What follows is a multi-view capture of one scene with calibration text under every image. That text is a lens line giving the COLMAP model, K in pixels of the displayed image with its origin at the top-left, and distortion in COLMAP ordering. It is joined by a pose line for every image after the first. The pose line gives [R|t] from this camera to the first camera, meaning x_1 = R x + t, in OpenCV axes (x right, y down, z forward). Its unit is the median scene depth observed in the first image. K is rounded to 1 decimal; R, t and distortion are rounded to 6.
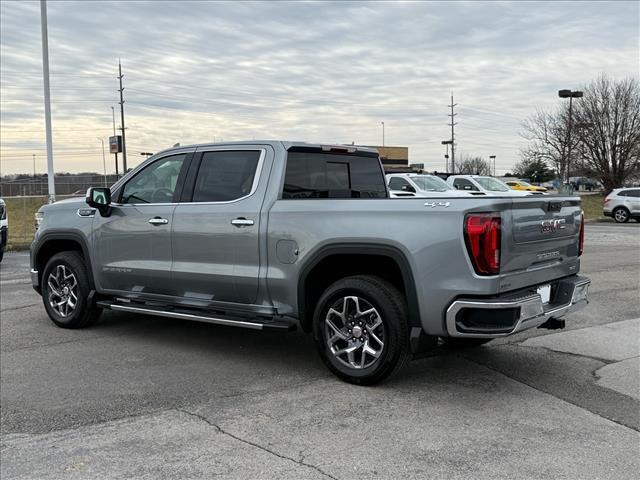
lens RADIAL K [[740.7, 0, 320.0], [0, 740.7, 240.0], [0, 0, 1]] dist [0.151229, 0.004197]
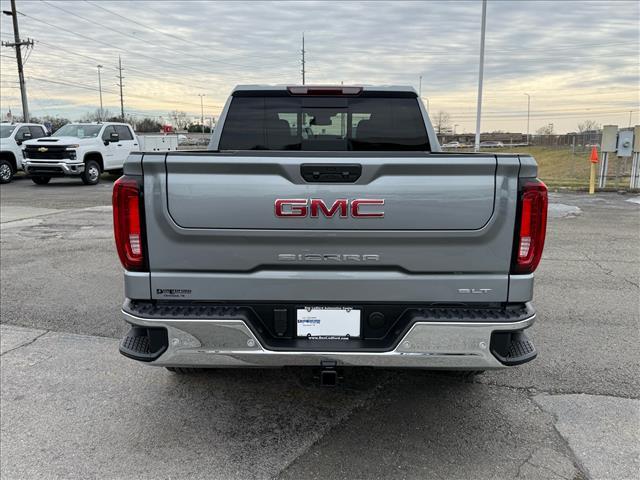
lens RADIAL K [[516.3, 0, 320.0], [0, 516.3, 240.0], [0, 0, 1]] dist [-0.111826, -0.000421]
pose [[0.638489, 0.143002, -0.756229, 0.583050], [-0.054735, 0.988536, 0.140718, -0.044458], [0.767682, -0.048455, 0.638996, 0.749549]]
